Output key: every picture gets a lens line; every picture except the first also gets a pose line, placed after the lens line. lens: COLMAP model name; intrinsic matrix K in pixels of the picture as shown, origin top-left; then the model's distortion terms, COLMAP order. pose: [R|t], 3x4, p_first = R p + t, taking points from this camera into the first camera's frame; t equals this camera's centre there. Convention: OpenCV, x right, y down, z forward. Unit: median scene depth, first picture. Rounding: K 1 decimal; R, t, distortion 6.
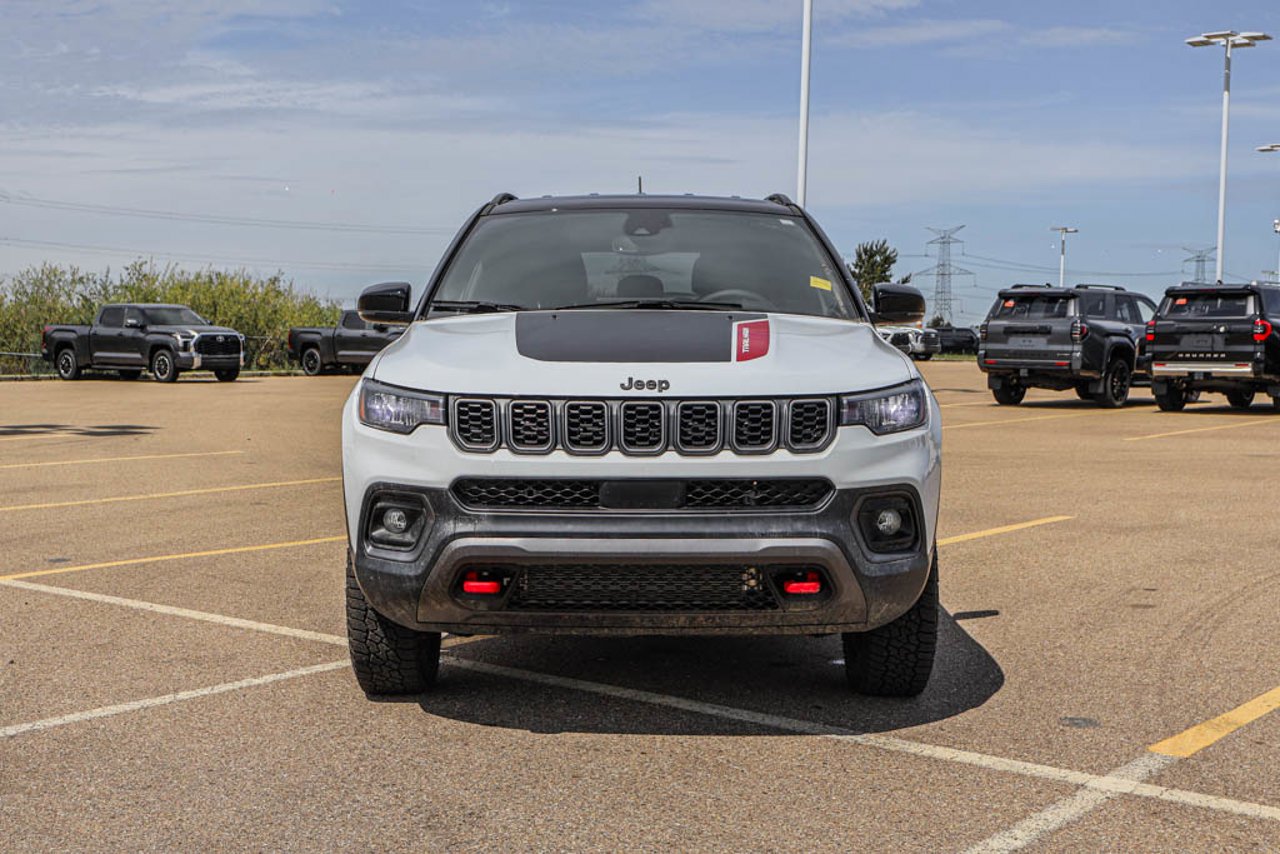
lens RADIAL K [[1684.9, 0, 643.8], [0, 1684.9, 430.0], [0, 0, 1]] dist [0.024039, 0.000000]
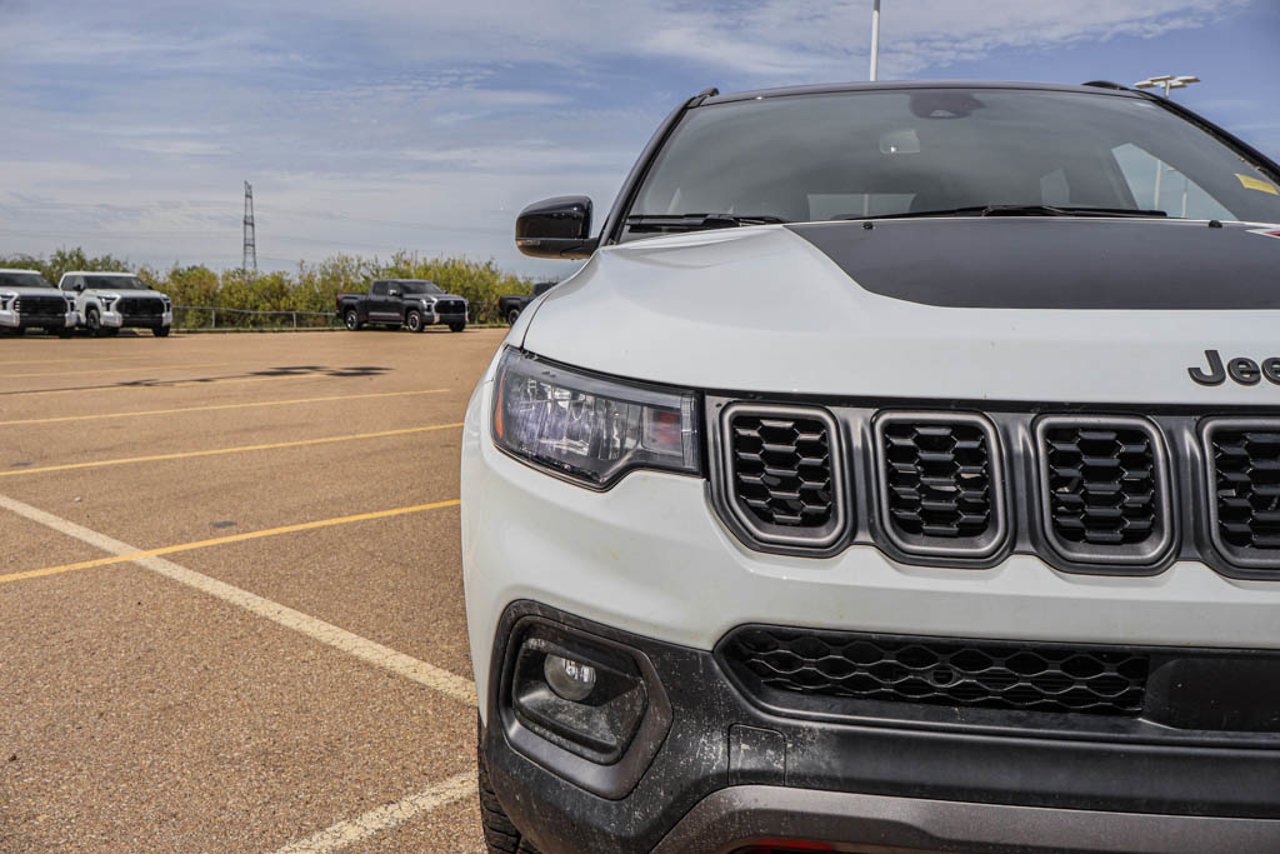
lens RADIAL K [[1069.7, 0, 641.8], [0, 1069.7, 430.5], [0, 0, 1]] dist [-0.002010, -0.007698]
pose [[0.996877, 0.005848, -0.078752, -0.099239], [-0.000792, 0.997944, 0.064090, -0.025339], [0.078965, -0.063827, 0.994832, 0.673333]]
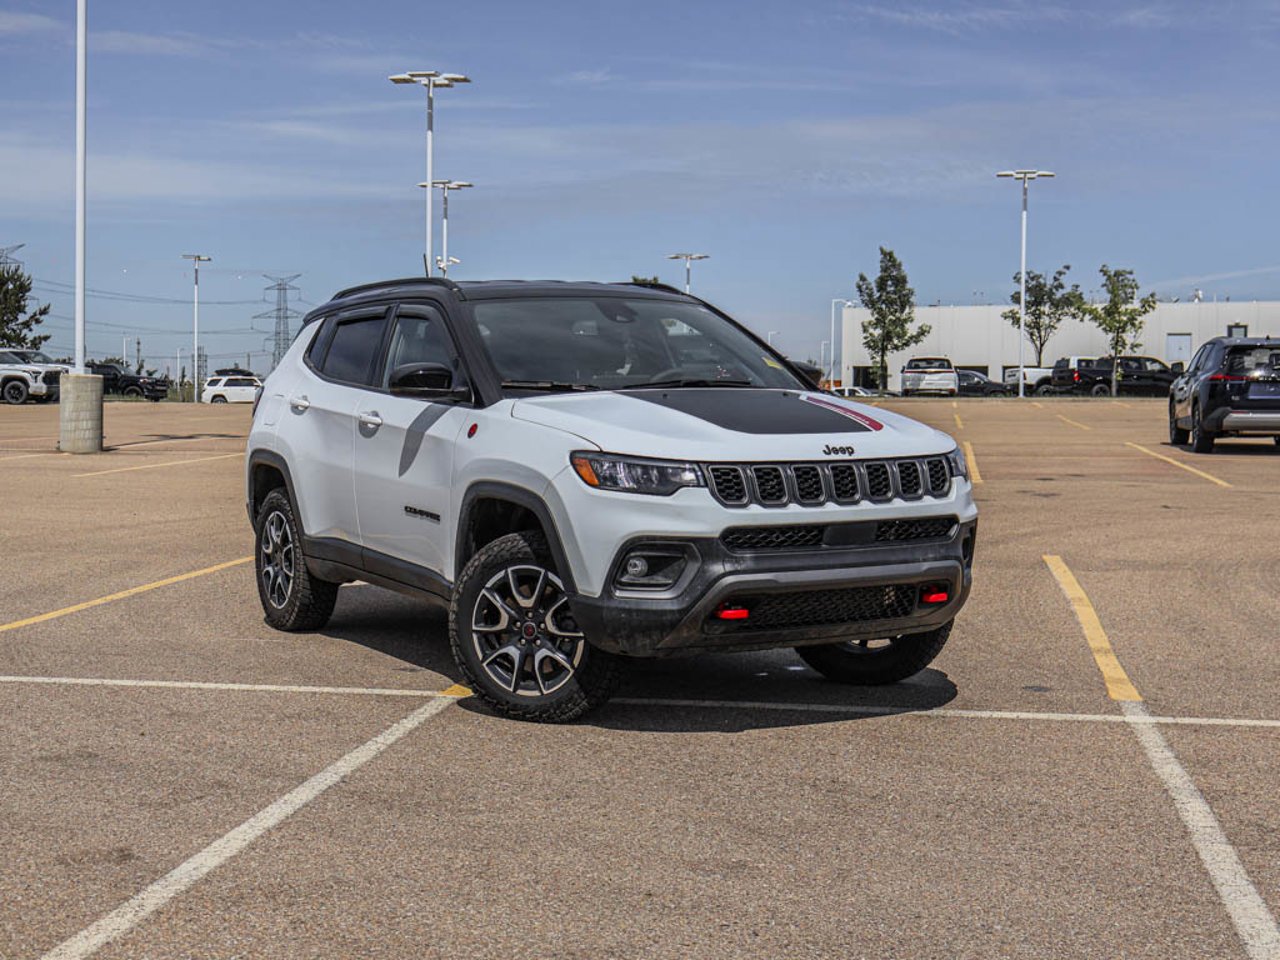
lens RADIAL K [[1866.0, 0, 640.9], [0, 1866.0, 477.2], [0, 0, 1]] dist [0.020243, 0.000000]
pose [[0.866815, -0.034687, 0.497422, -0.753284], [0.033381, 0.999376, 0.011520, -0.024740], [-0.497511, 0.006619, 0.867432, -0.158668]]
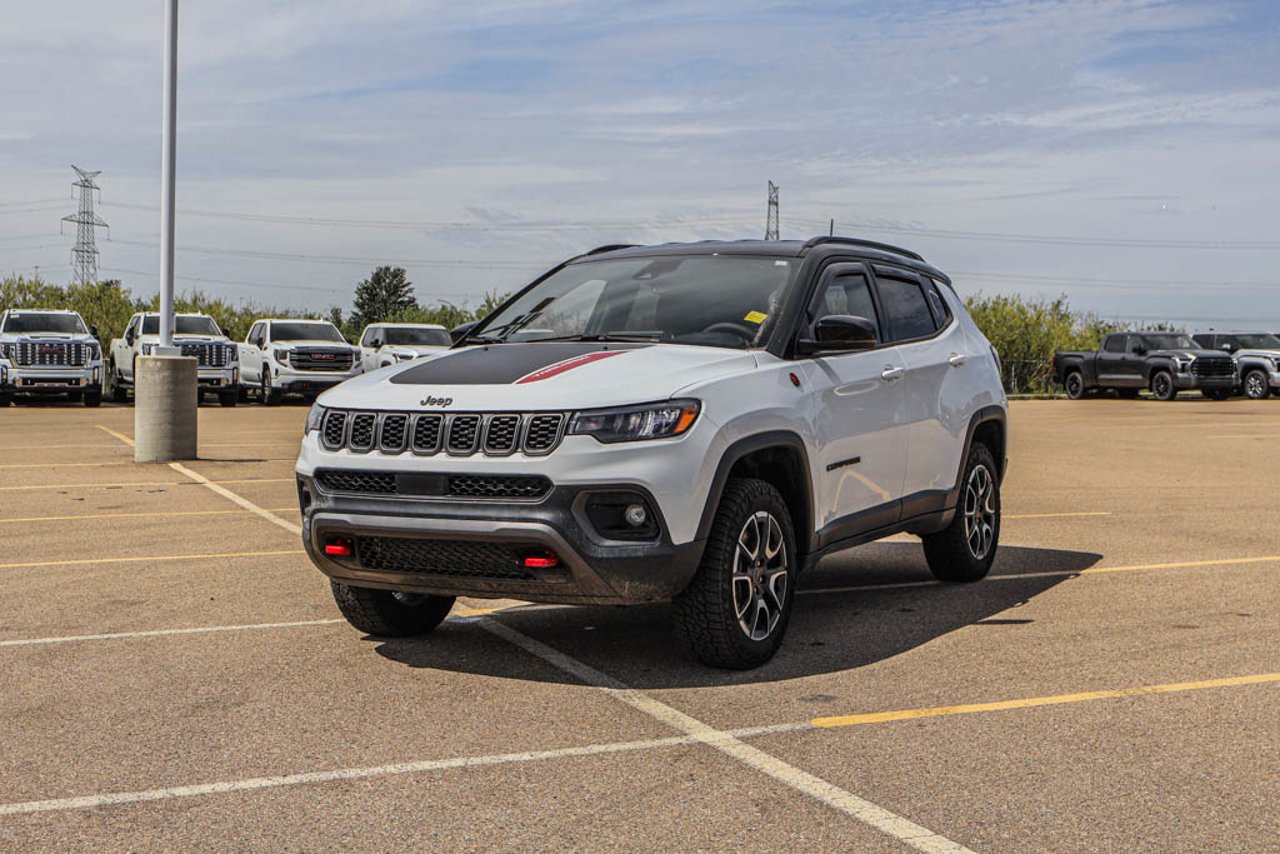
lens RADIAL K [[1684.9, 0, 637.1], [0, 1684.9, 423.3], [0, 0, 1]] dist [0.024039, 0.000000]
pose [[0.877332, 0.011704, -0.479741, 0.677912], [-0.020330, 0.999711, -0.012791, 0.003308], [0.479453, 0.020975, 0.877317, -0.067267]]
